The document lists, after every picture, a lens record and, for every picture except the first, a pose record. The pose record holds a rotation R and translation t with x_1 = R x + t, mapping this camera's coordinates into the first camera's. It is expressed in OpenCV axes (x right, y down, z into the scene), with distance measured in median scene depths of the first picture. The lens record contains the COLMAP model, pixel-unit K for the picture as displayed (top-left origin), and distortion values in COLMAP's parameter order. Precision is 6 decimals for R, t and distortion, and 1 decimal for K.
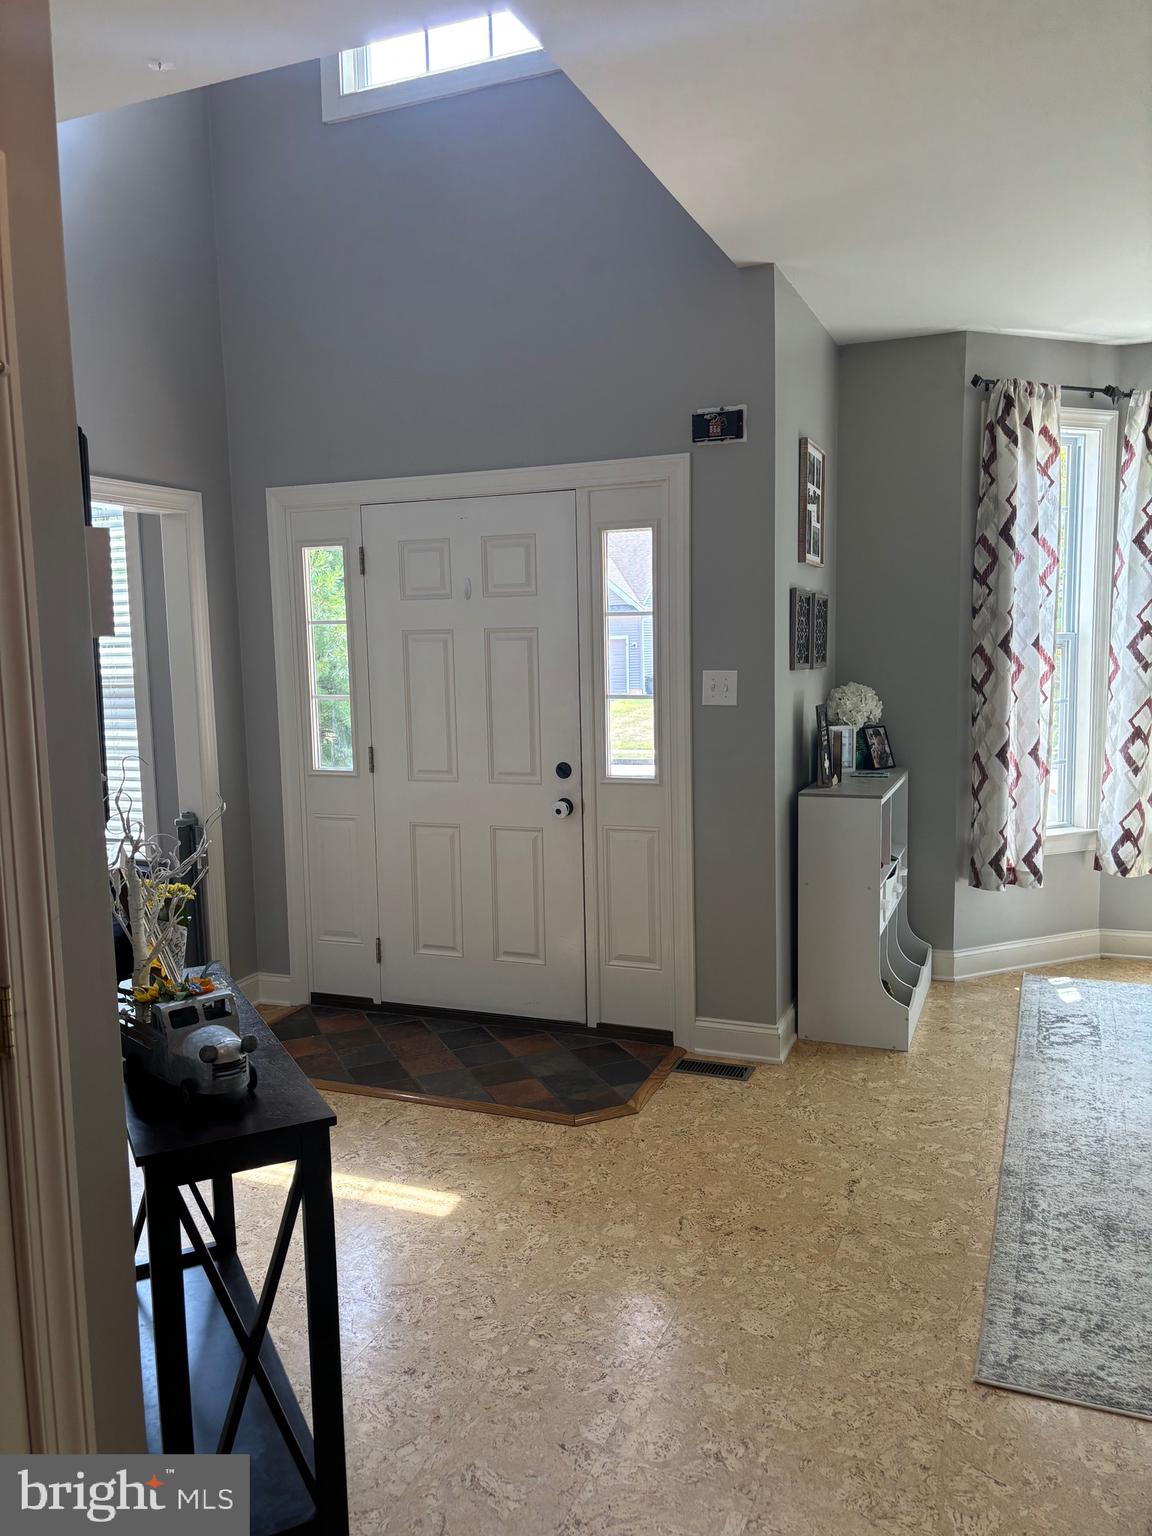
lens RADIAL K [[1166.3, 0, 576.0], [0, 1166.3, 768.0], [0, 0, 1]] dist [0.043641, -0.035420]
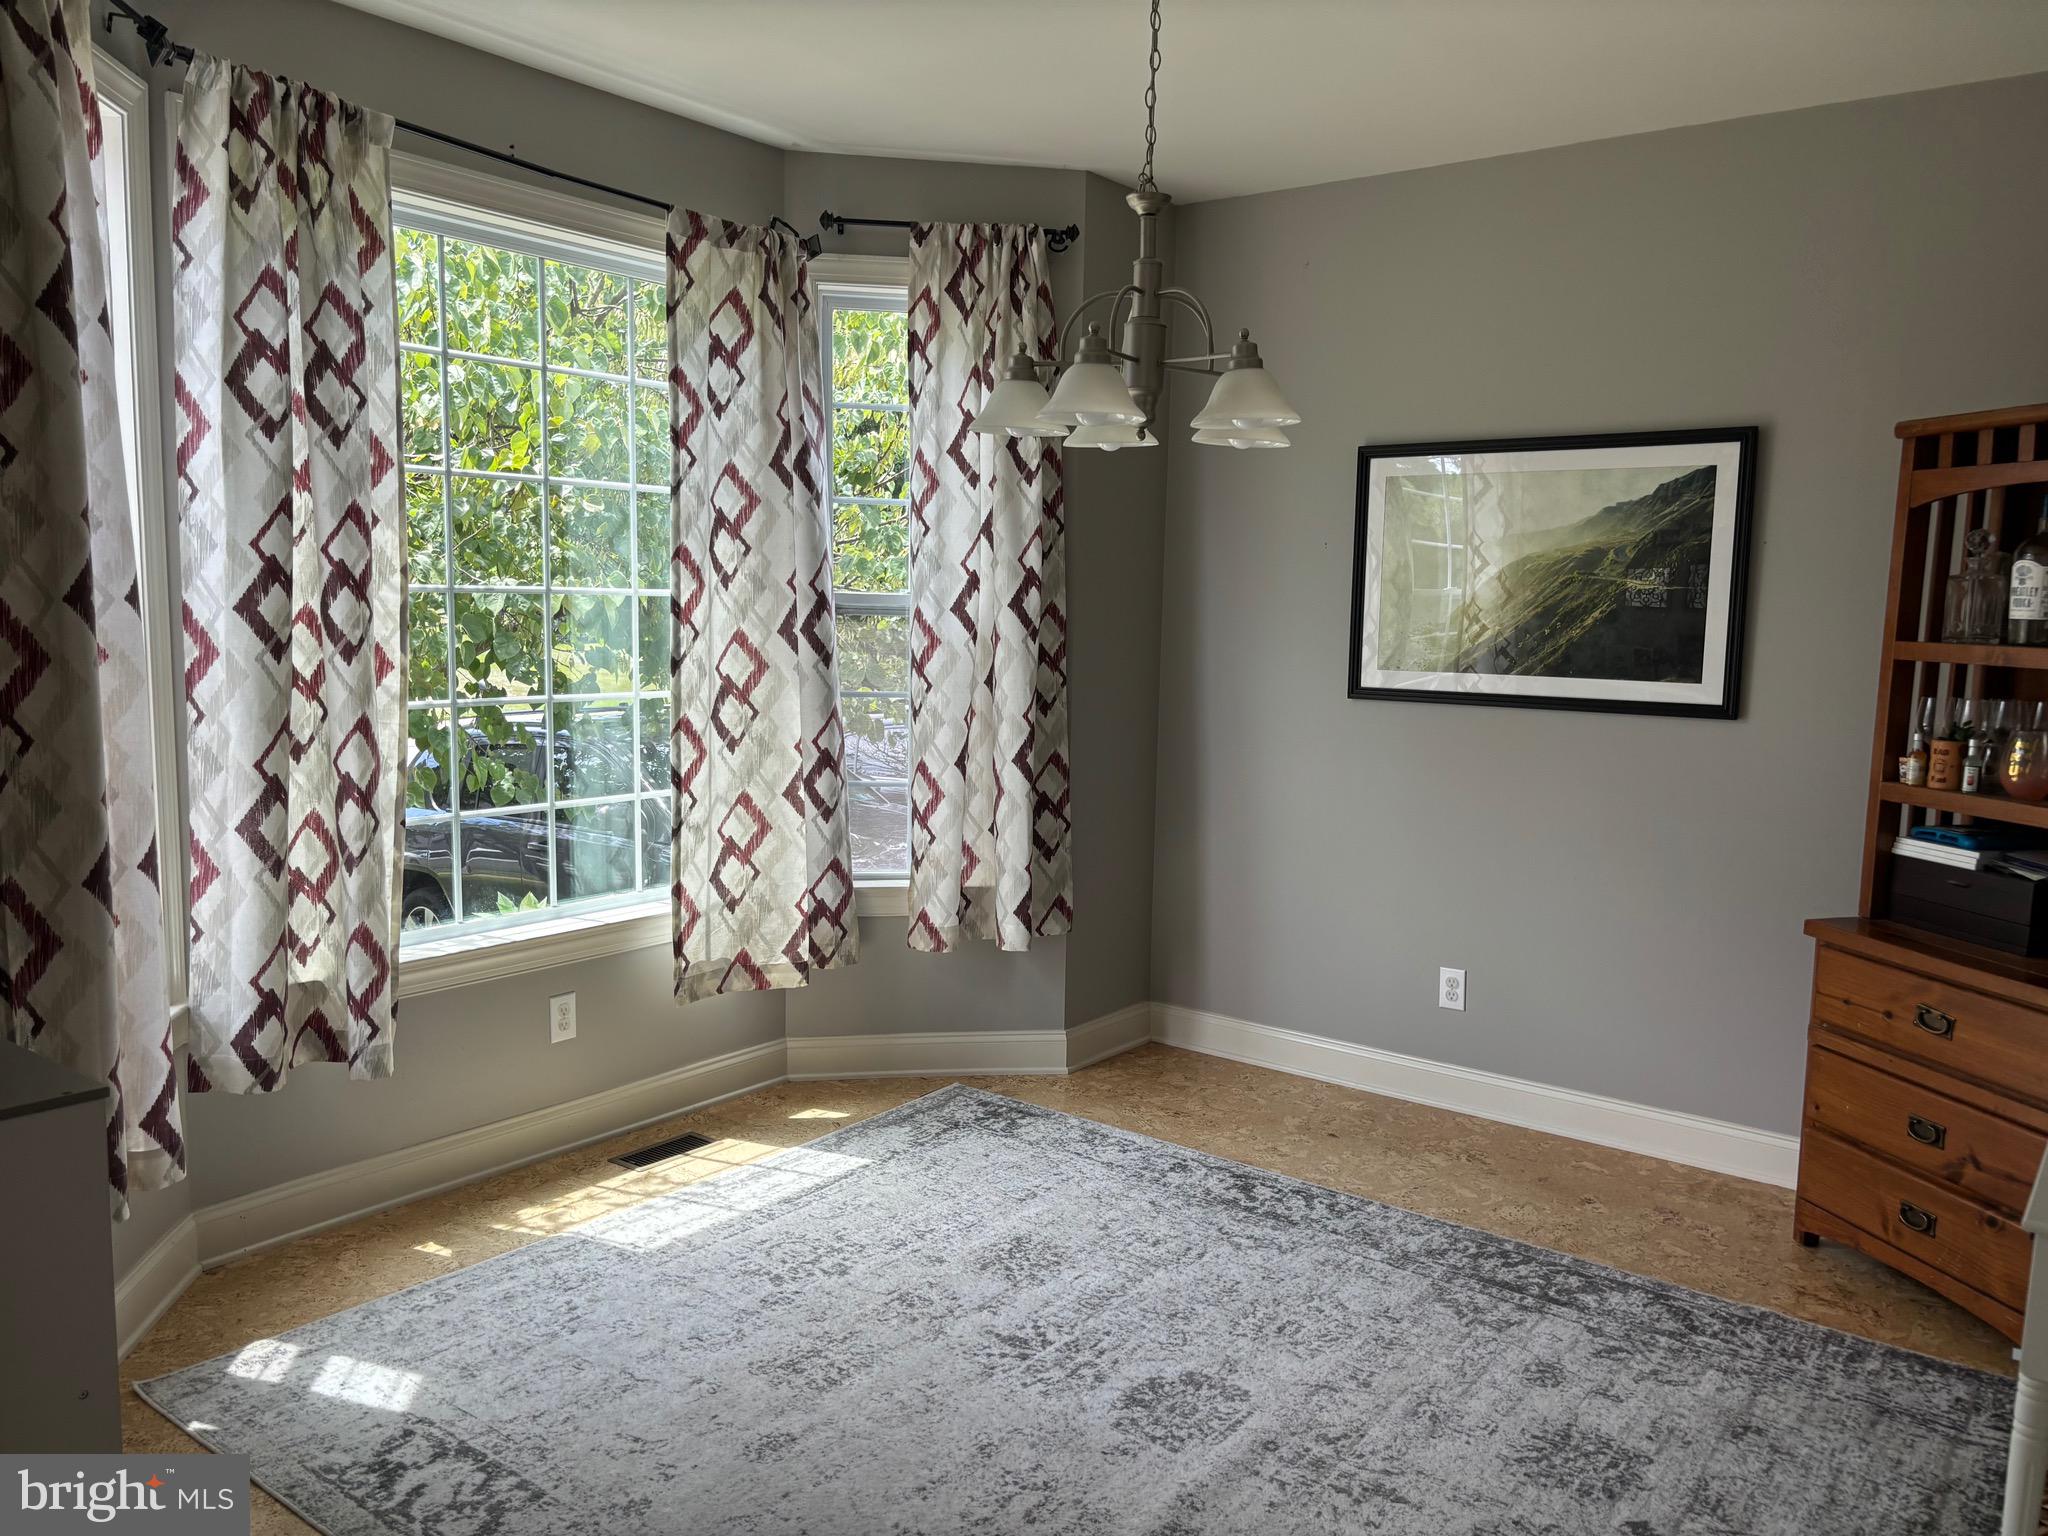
lens RADIAL K [[1555.1, 0, 1024.0], [0, 1555.1, 768.0], [0, 0, 1]] dist [0.043641, -0.035420]
pose [[0.273967, -0.081991, 0.958238, -0.048837], [0.085182, 0.994512, 0.060740, -0.051171], [-0.957959, 0.064984, 0.279448, 0.532574]]
